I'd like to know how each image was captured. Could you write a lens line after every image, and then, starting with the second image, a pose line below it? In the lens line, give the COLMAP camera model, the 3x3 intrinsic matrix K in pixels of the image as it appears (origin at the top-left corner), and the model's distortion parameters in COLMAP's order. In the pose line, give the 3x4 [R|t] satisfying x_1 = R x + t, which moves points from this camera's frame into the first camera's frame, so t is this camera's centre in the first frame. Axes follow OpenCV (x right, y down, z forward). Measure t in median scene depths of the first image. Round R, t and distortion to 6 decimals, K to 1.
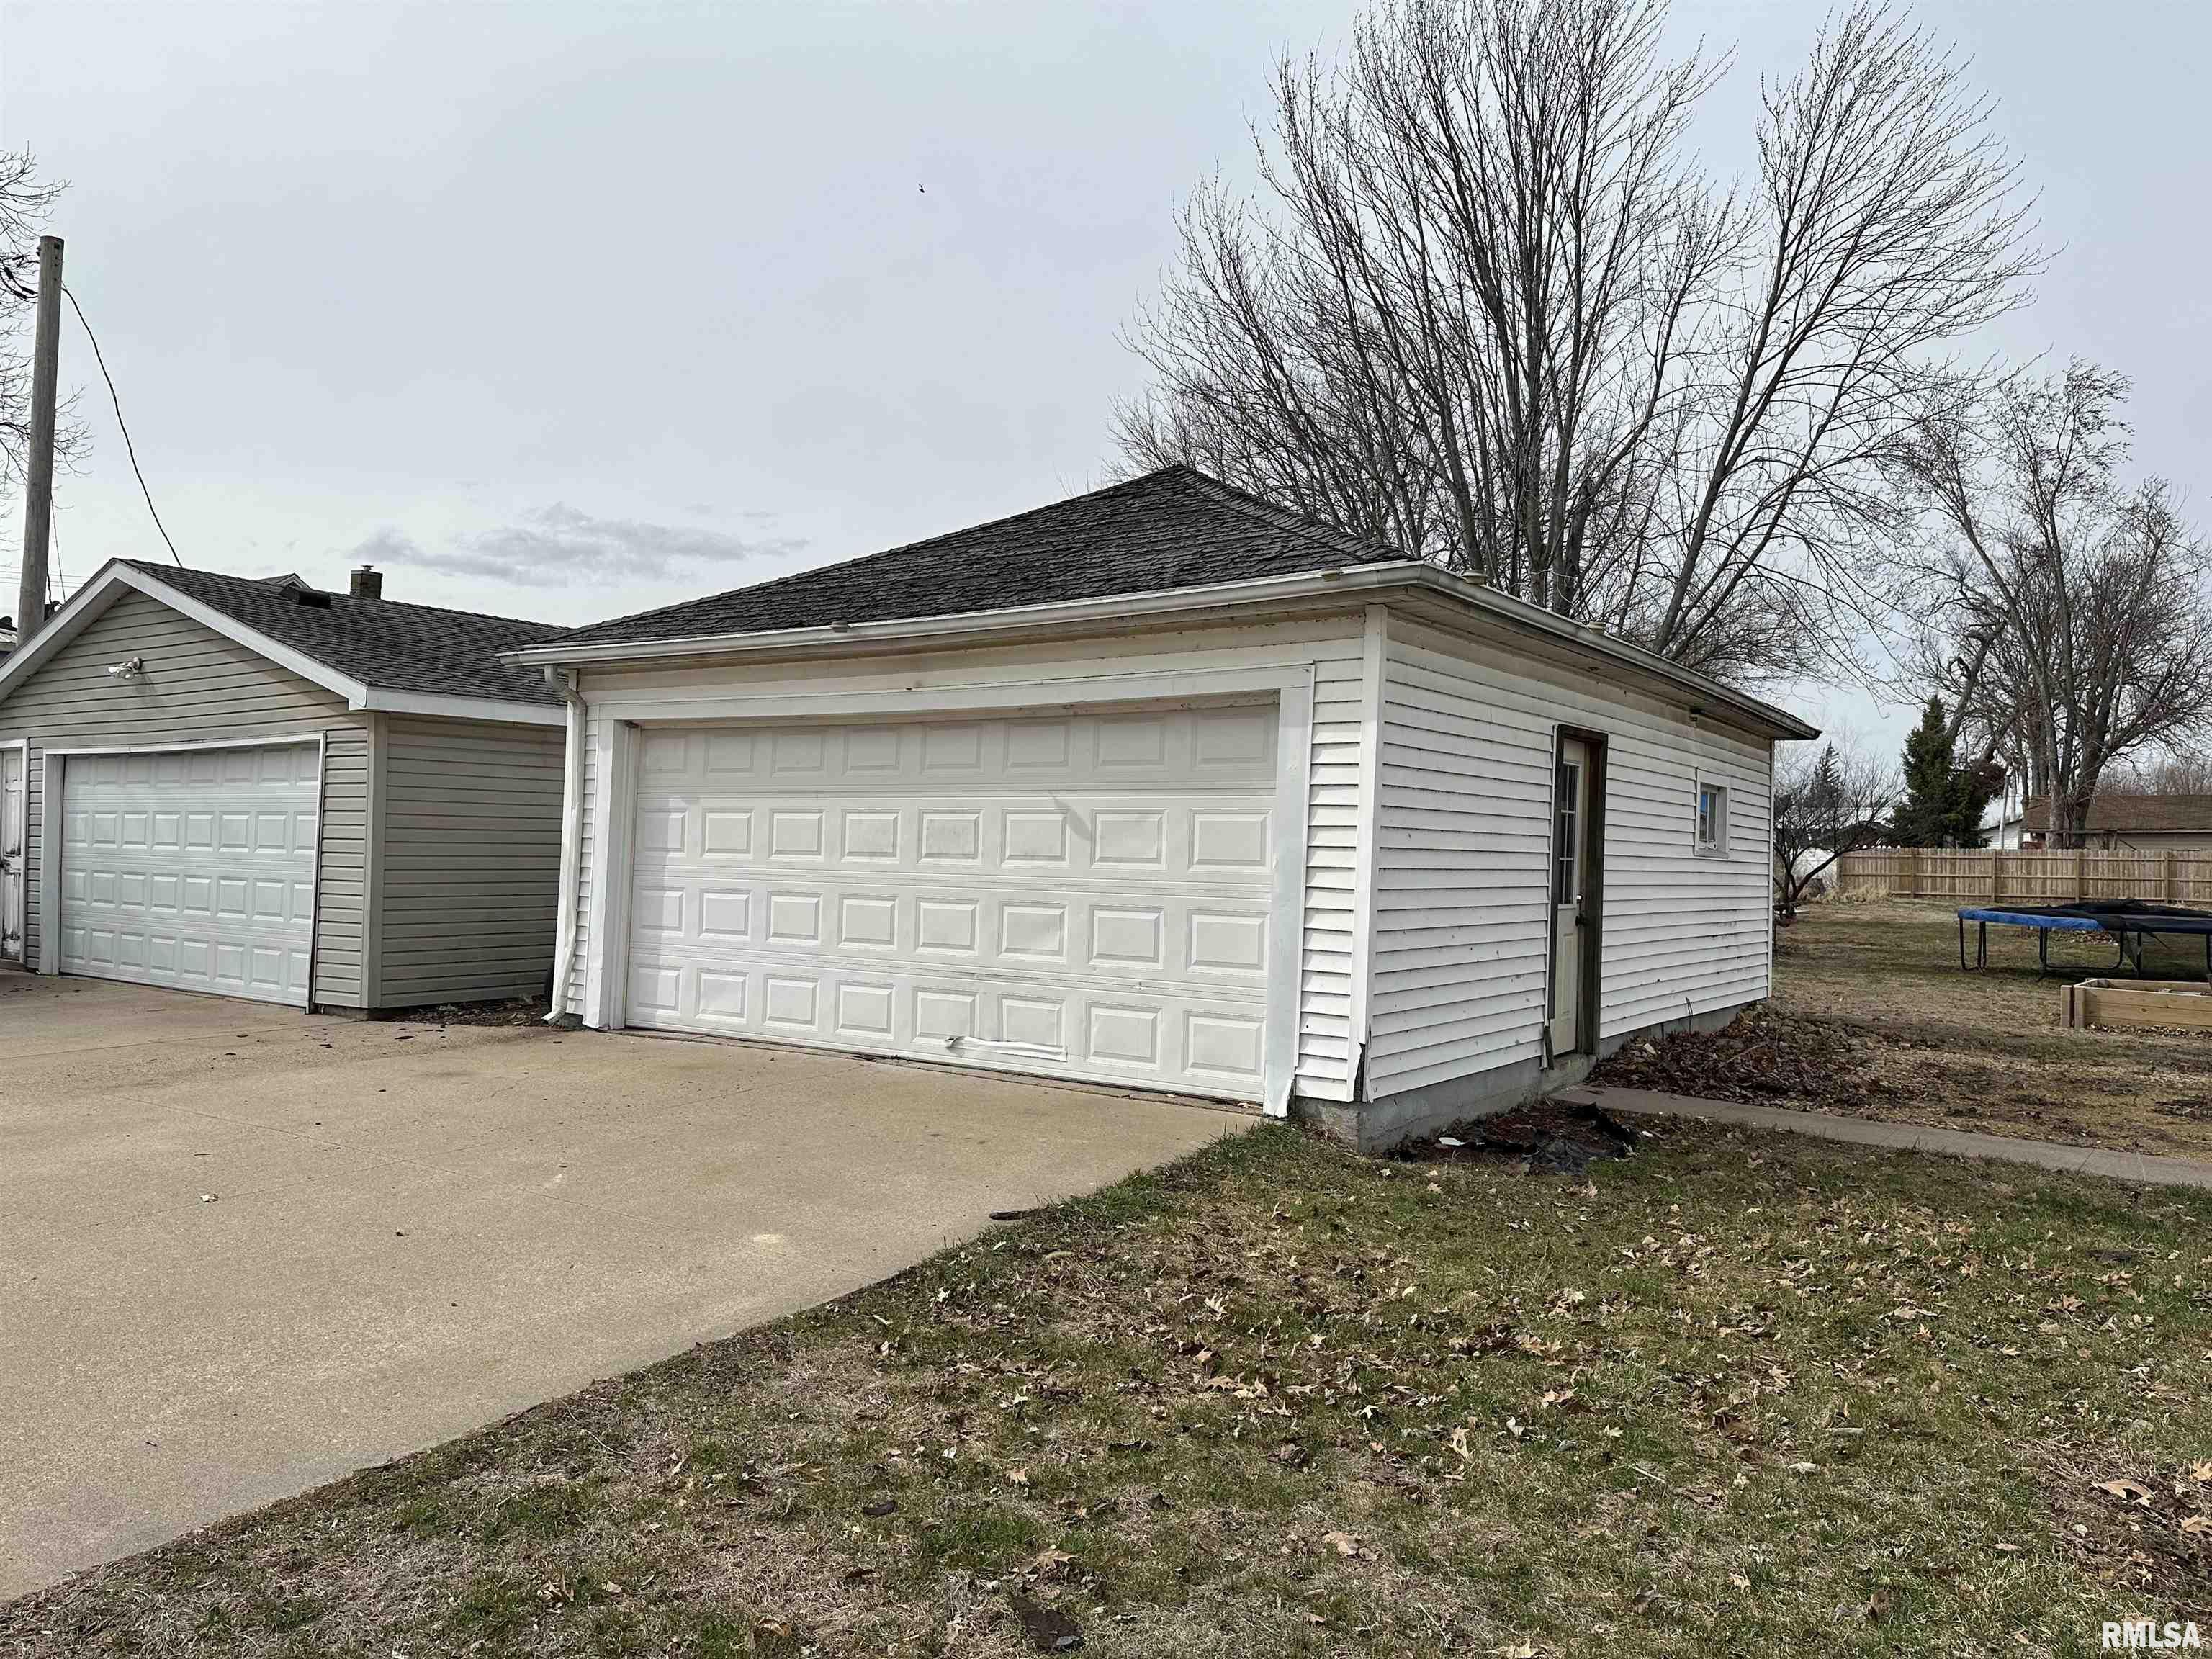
lens RADIAL K [[1550.5, 0, 1089.1], [0, 1550.5, 839.8], [0, 0, 1]] dist [0.065074, -0.006456]
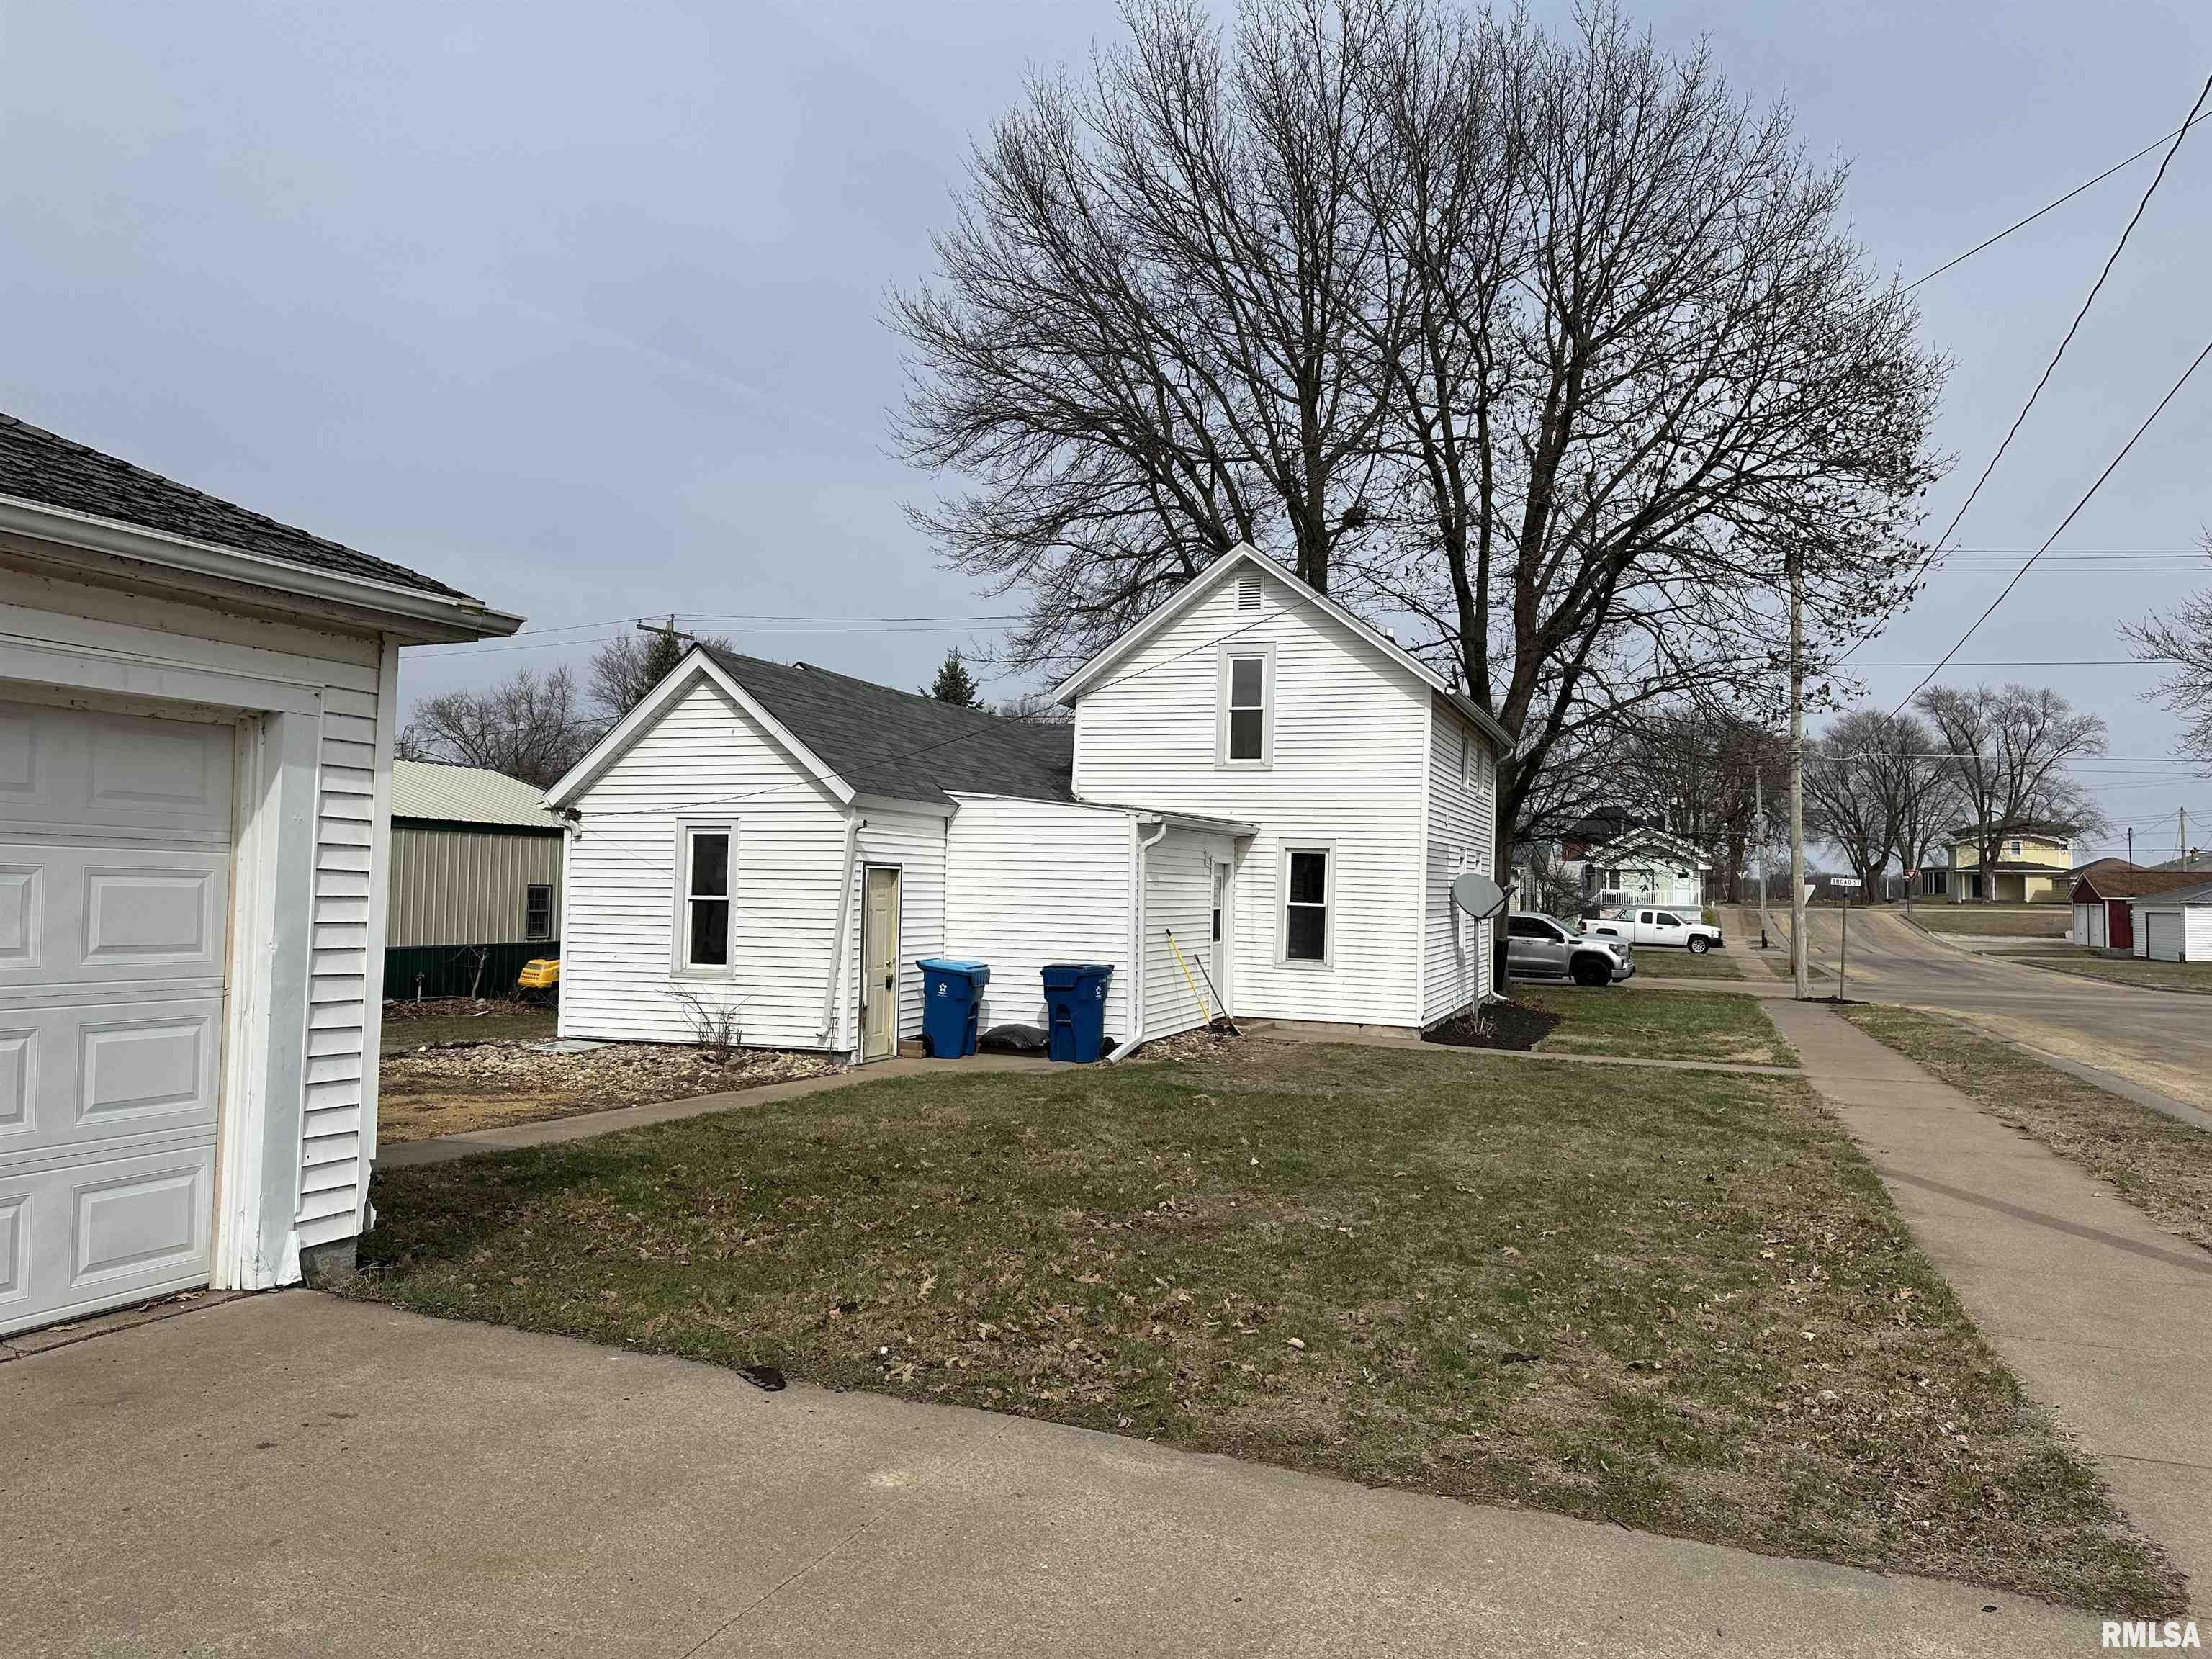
lens RADIAL K [[1550.5, 0, 1094.8], [0, 1550.5, 826.3], [0, 0, 1]] dist [0.065074, -0.006456]
pose [[-0.259523, 0.026959, 0.965360, -0.689389], [-0.022364, 0.999174, -0.033916, -0.024557], [-0.965478, -0.030391, -0.258706, 0.791160]]
